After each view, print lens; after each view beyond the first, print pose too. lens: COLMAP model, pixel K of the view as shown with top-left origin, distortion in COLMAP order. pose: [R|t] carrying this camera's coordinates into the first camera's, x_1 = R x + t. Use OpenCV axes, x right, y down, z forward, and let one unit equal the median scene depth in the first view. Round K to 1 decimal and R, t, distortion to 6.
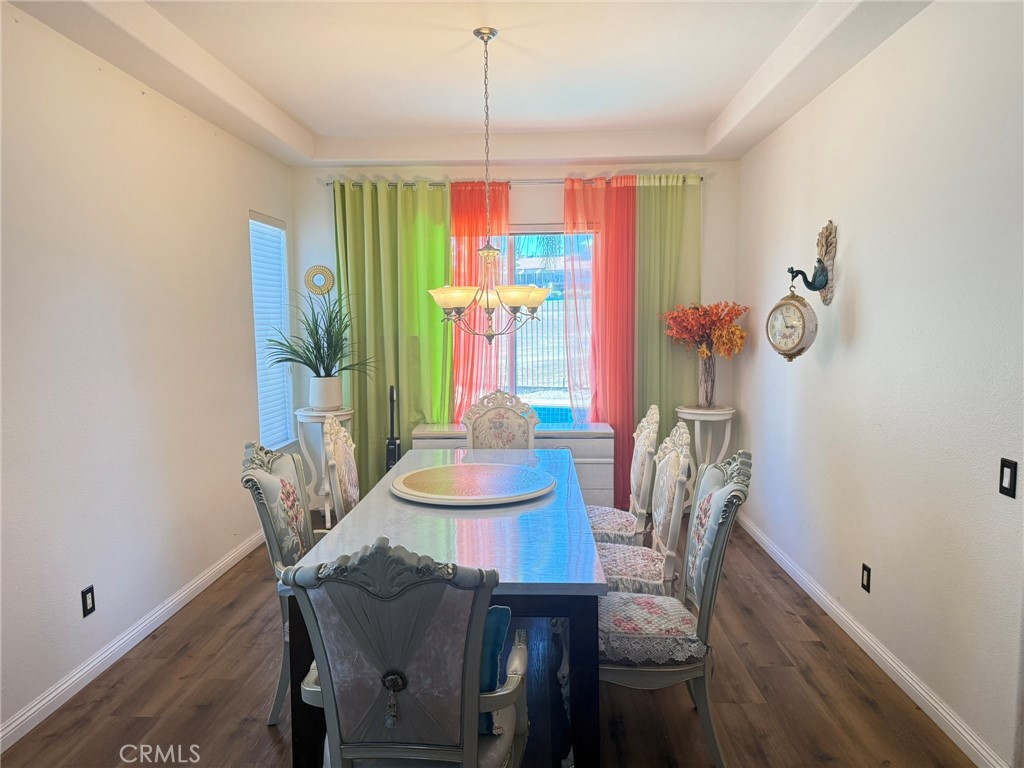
lens RADIAL K [[722.0, 0, 497.6], [0, 722.0, 380.9], [0, 0, 1]] dist [0.158159, -0.125284]
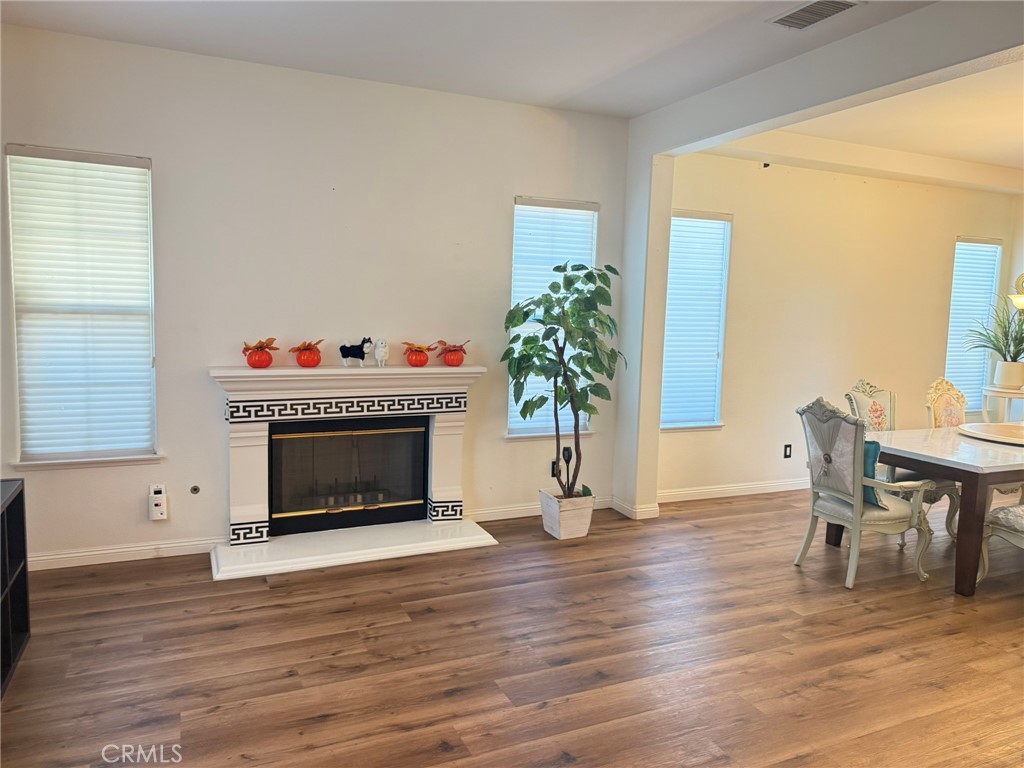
lens RADIAL K [[722.0, 0, 497.6], [0, 722.0, 380.9], [0, 0, 1]] dist [0.158159, -0.125284]
pose [[0.466086, 0.129617, -0.875193, 0.779735], [-0.120488, 0.989293, 0.082350, 0.040727], [0.876497, 0.067068, 0.476713, -0.612612]]
